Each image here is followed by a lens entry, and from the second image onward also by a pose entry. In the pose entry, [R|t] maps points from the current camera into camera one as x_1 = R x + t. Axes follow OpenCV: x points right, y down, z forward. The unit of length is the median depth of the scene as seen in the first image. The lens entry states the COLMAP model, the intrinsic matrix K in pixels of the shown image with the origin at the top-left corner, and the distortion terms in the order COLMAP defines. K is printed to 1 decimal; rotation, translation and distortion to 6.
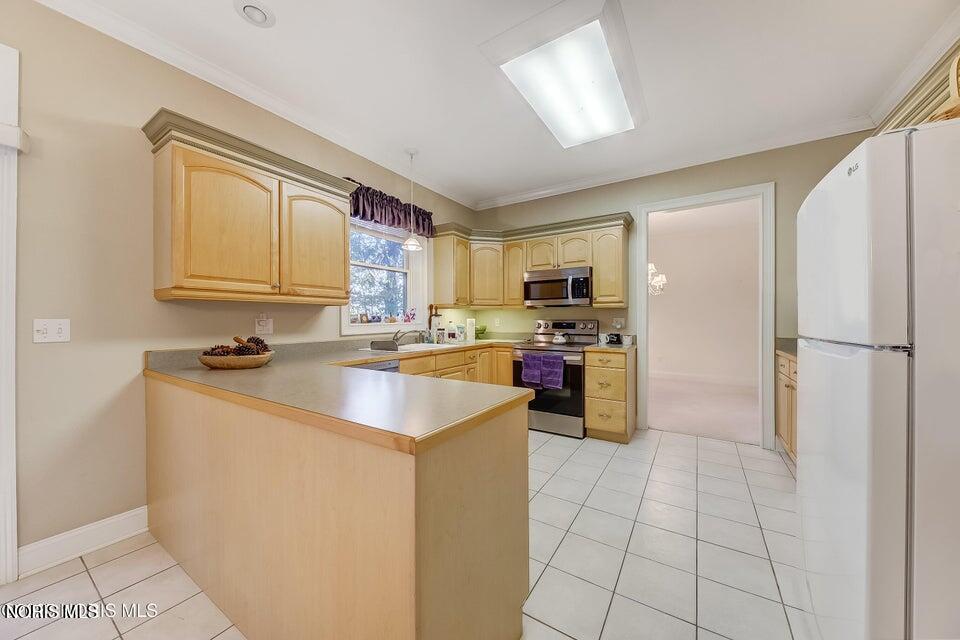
lens RADIAL K [[325.7, 0, 480.0], [0, 325.7, 320.0], [0, 0, 1]] dist [-0.000280, -0.000018]
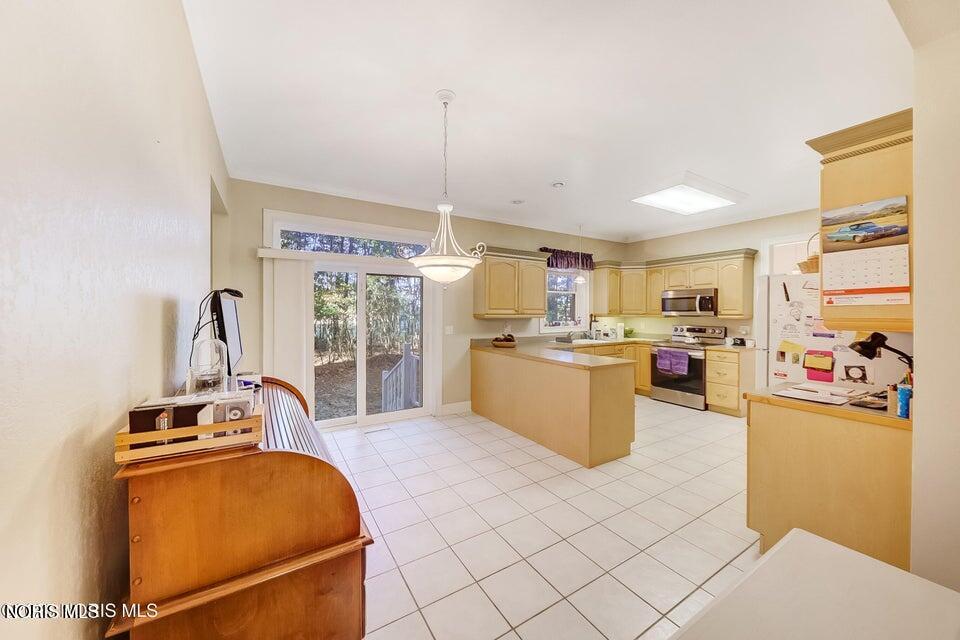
lens RADIAL K [[310.2, 0, 476.1], [0, 310.2, 317.1], [0, 0, 1]] dist [0.000802, 0.000011]
pose [[0.878935, 0.005453, -0.476910, 0.077872], [-0.001381, 0.999960, 0.008889, -0.051667], [0.476939, -0.007154, 0.878907, -0.612613]]
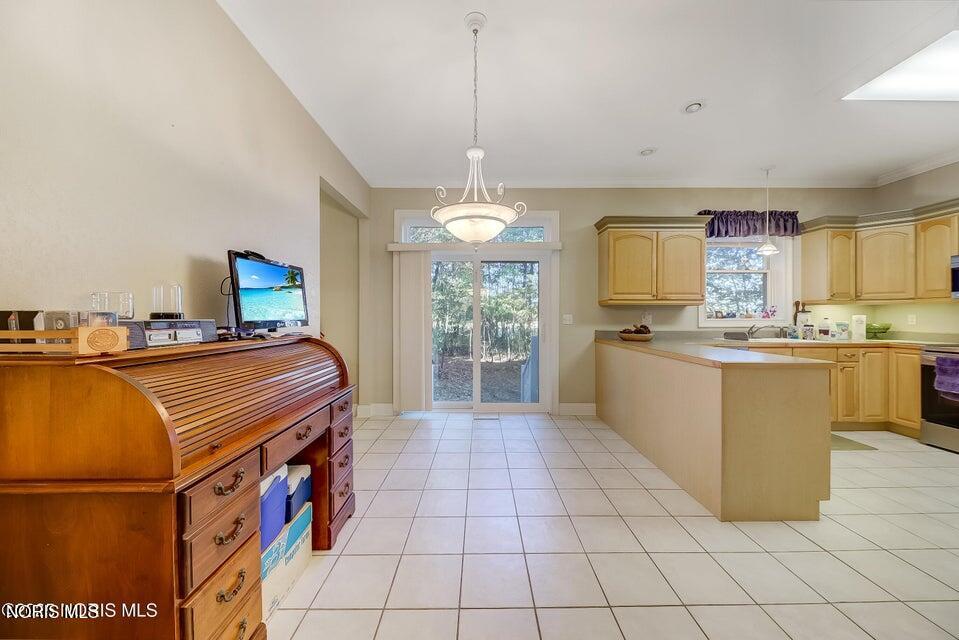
lens RADIAL K [[312.8, 0, 495.8], [0, 312.8, 316.7], [0, 0, 1]] dist [0.008209, -0.005465]
pose [[0.543221, 0.002292, -0.839587, 0.186370], [-0.005658, 0.999984, -0.000930, 0.008360], [0.839571, 0.005256, 0.543225, -0.370349]]
